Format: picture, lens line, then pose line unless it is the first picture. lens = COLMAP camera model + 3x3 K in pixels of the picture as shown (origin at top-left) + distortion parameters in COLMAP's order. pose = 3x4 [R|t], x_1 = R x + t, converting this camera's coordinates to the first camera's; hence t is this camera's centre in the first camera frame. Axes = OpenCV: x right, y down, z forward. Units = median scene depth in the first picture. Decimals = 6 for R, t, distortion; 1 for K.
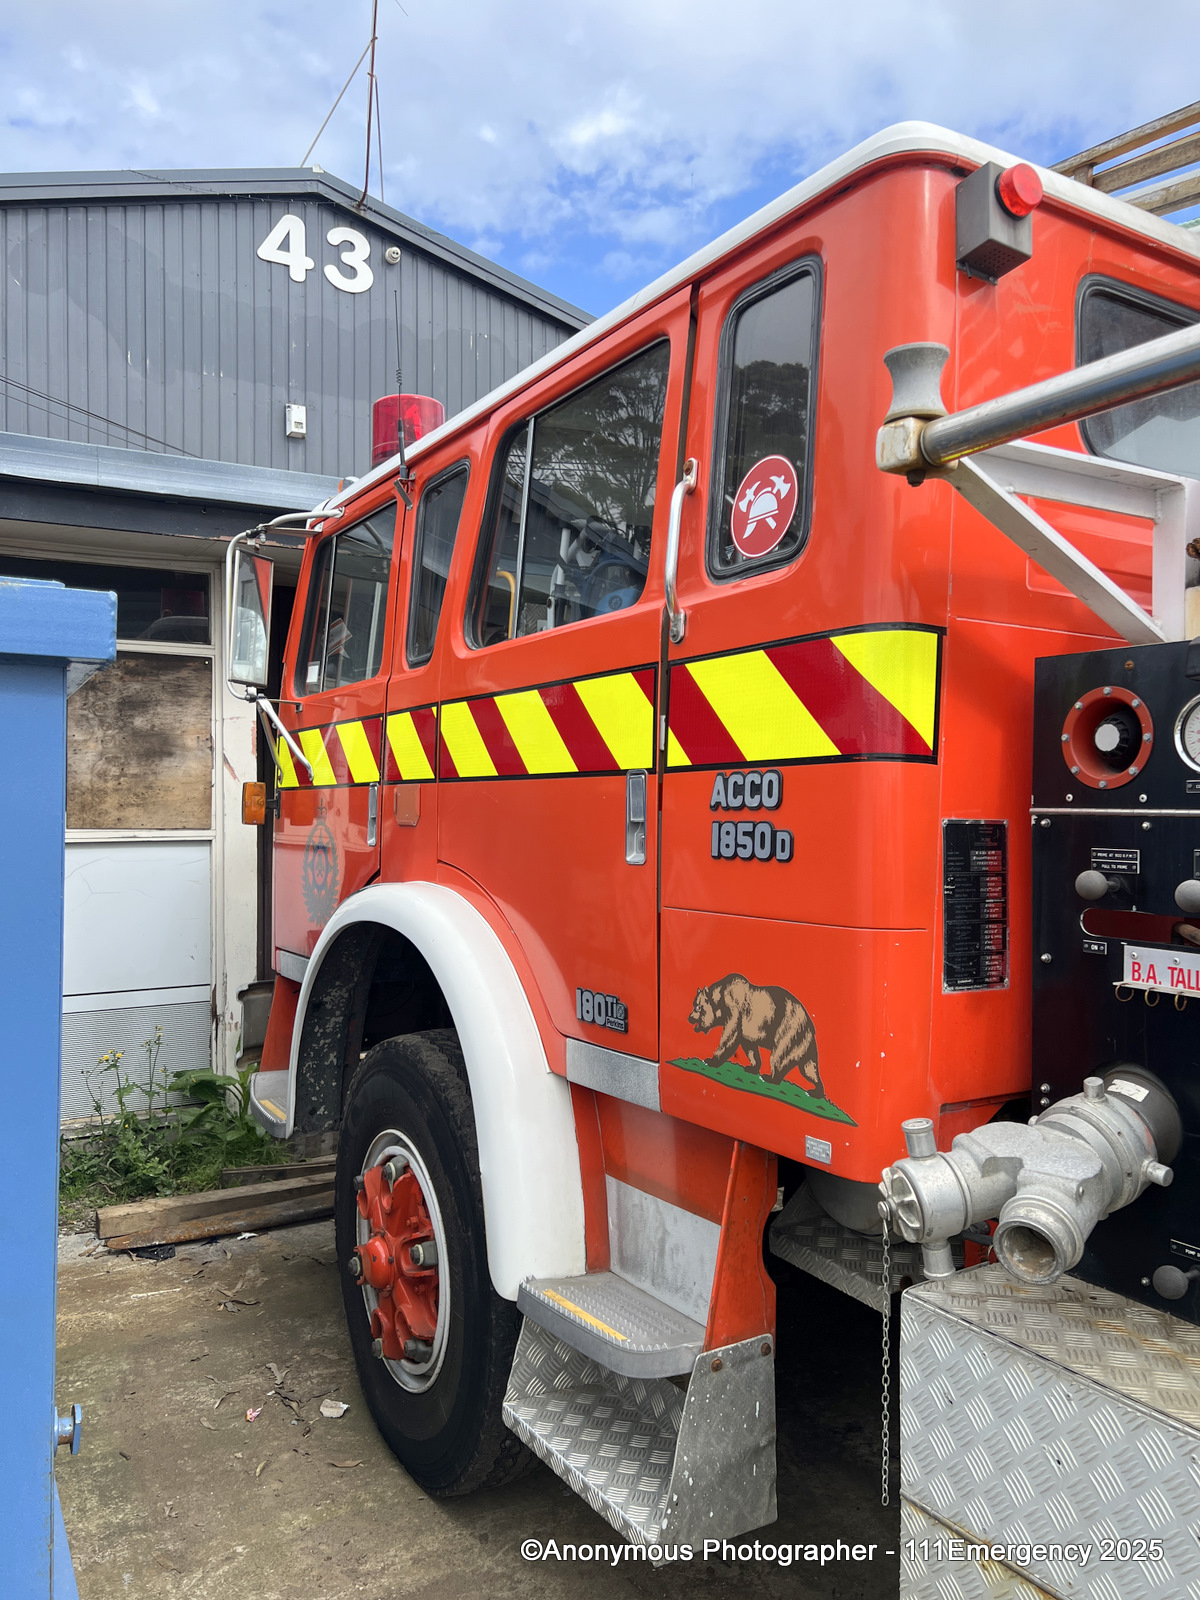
lens RADIAL K [[1198.6, 0, 599.2], [0, 1198.6, 805.9], [0, 0, 1]] dist [0.046454, -0.050359]
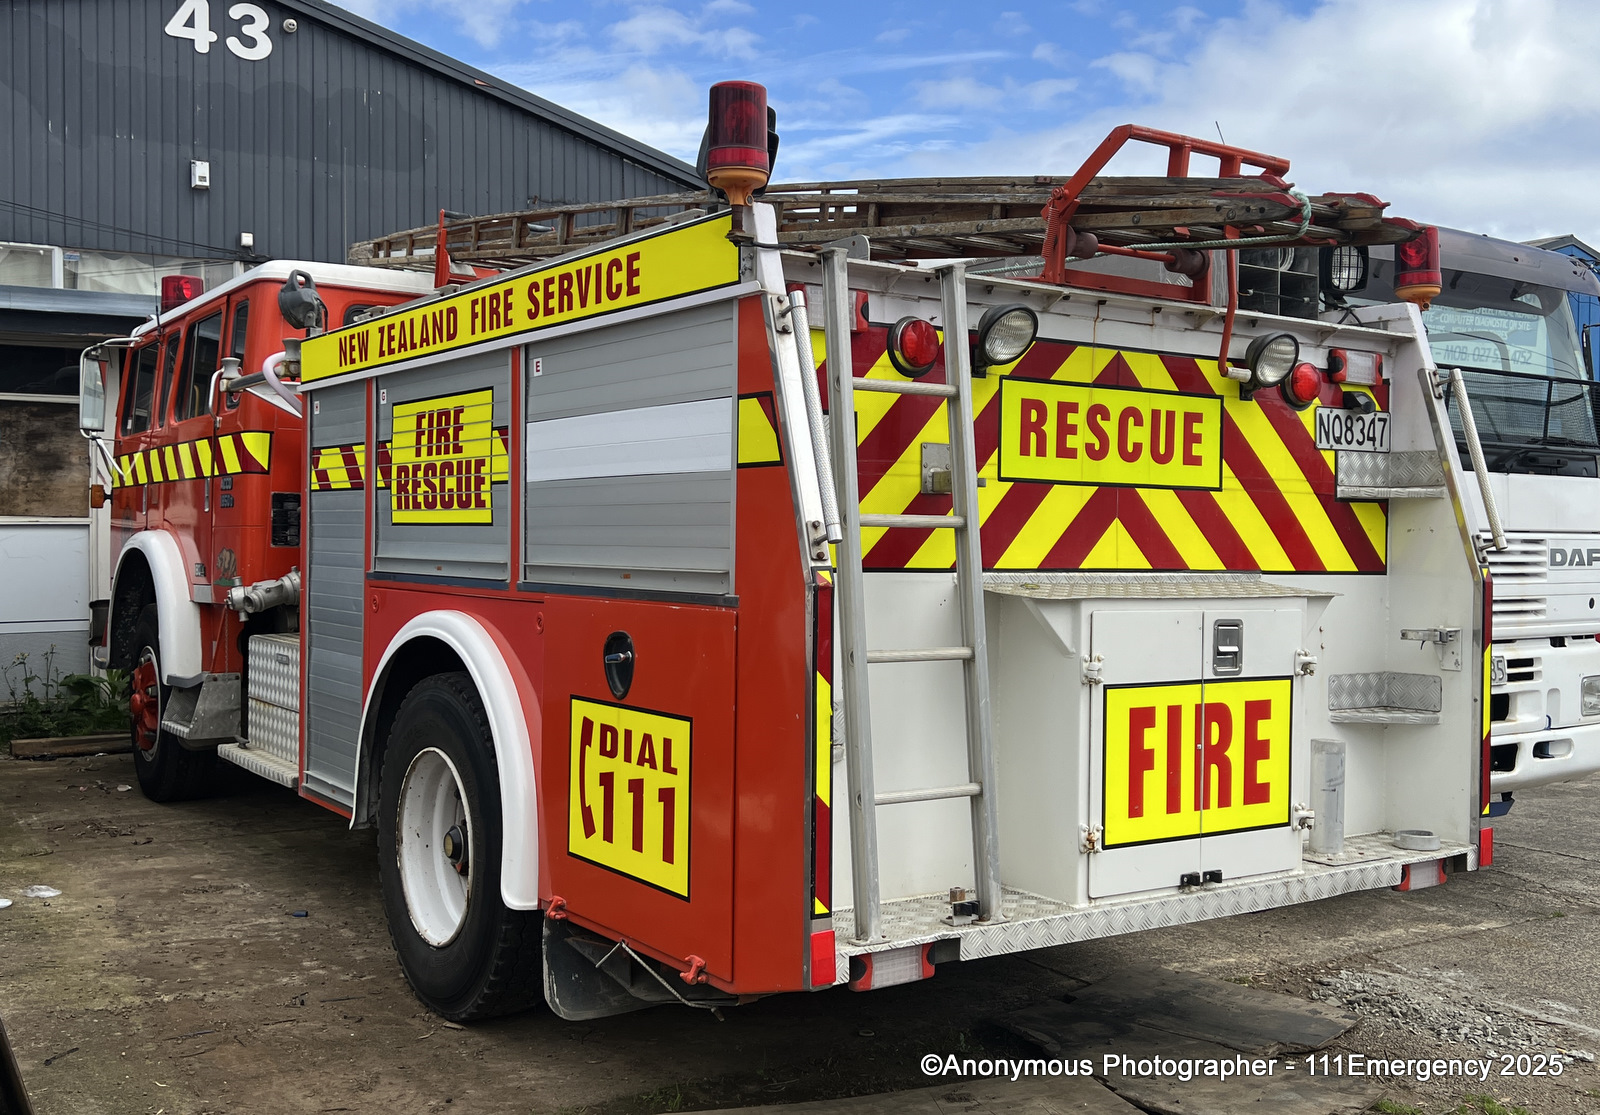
lens RADIAL K [[1629.5, 0, 798.4], [0, 1629.5, 547.7], [0, 0, 1]] dist [0.017718, 0.000000]
pose [[0.999301, 0.002888, 0.037265, 1.370283], [-0.003153, 0.999970, 0.007045, 0.110989], [-0.037244, -0.007157, 0.999281, -3.029713]]
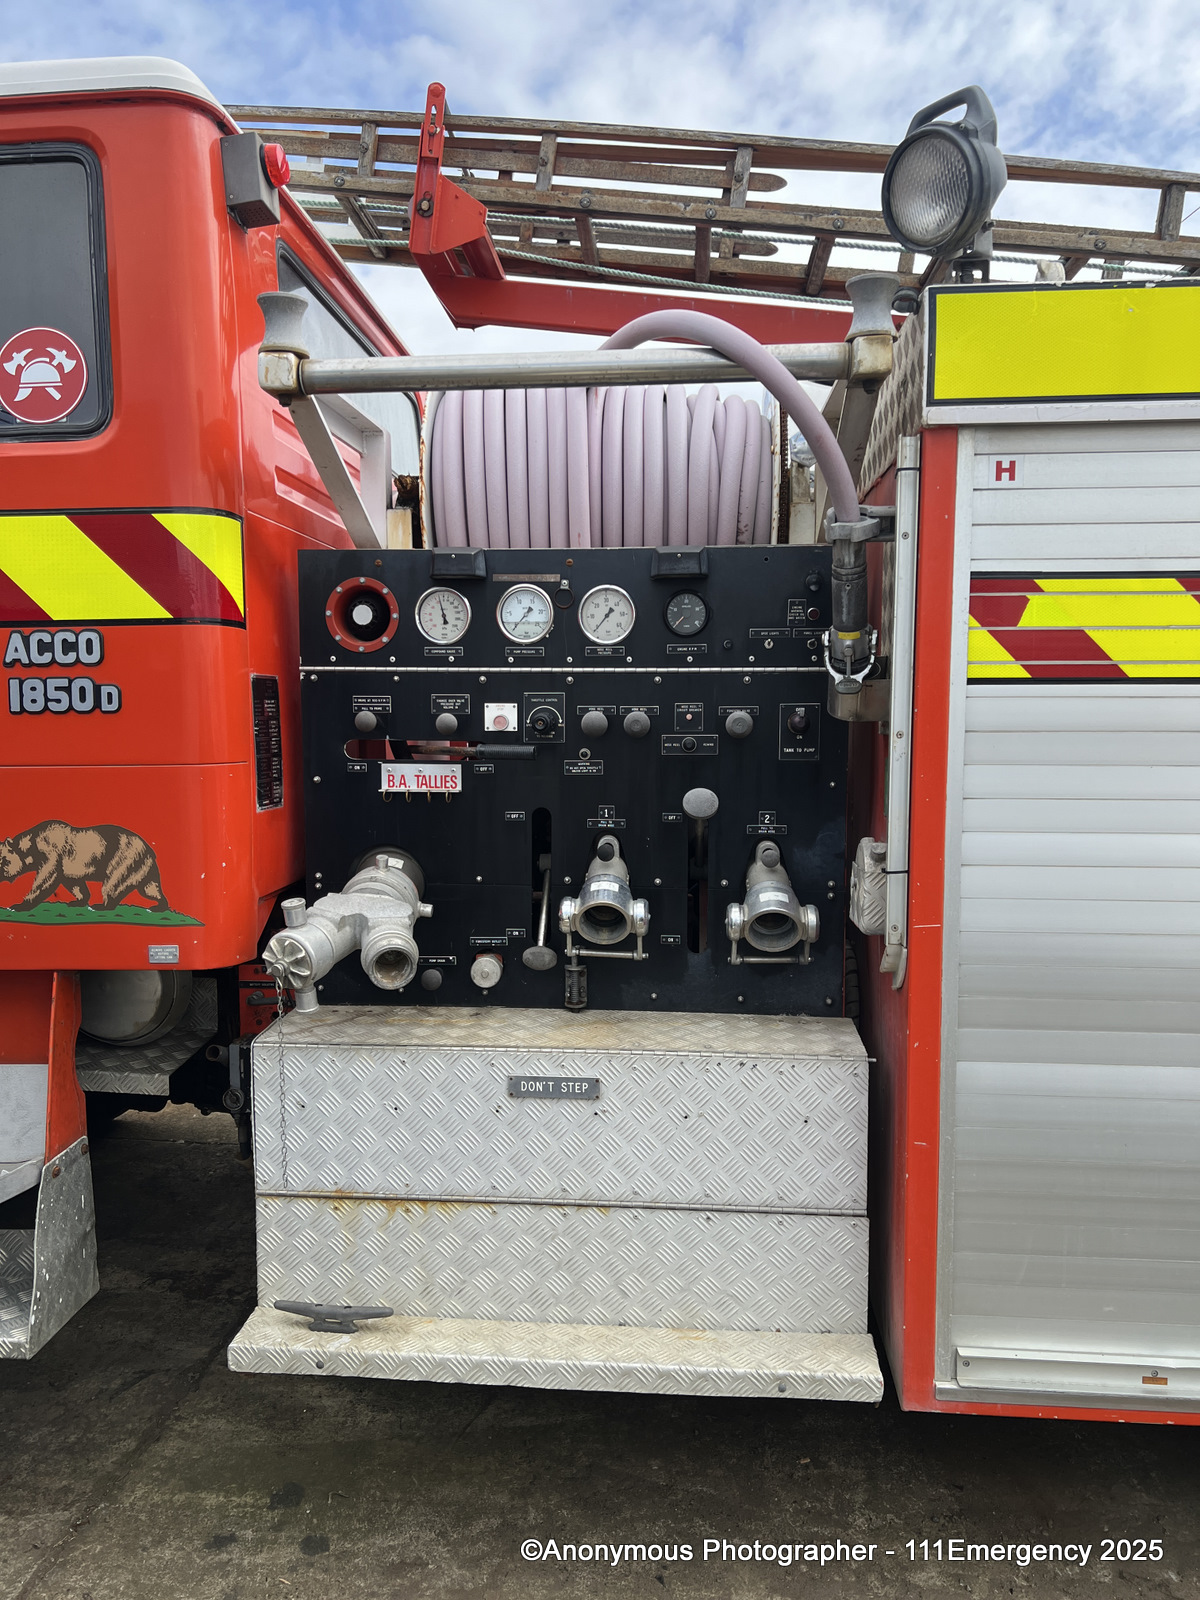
lens RADIAL K [[1198.6, 0, 596.4], [0, 1198.6, 812.8], [0, 0, 1]] dist [0.046454, -0.050359]
pose [[0.589447, -0.084606, 0.803364, -0.473116], [0.005581, 0.994903, 0.100683, 0.027672], [-0.807788, -0.054864, 0.586914, -0.030292]]
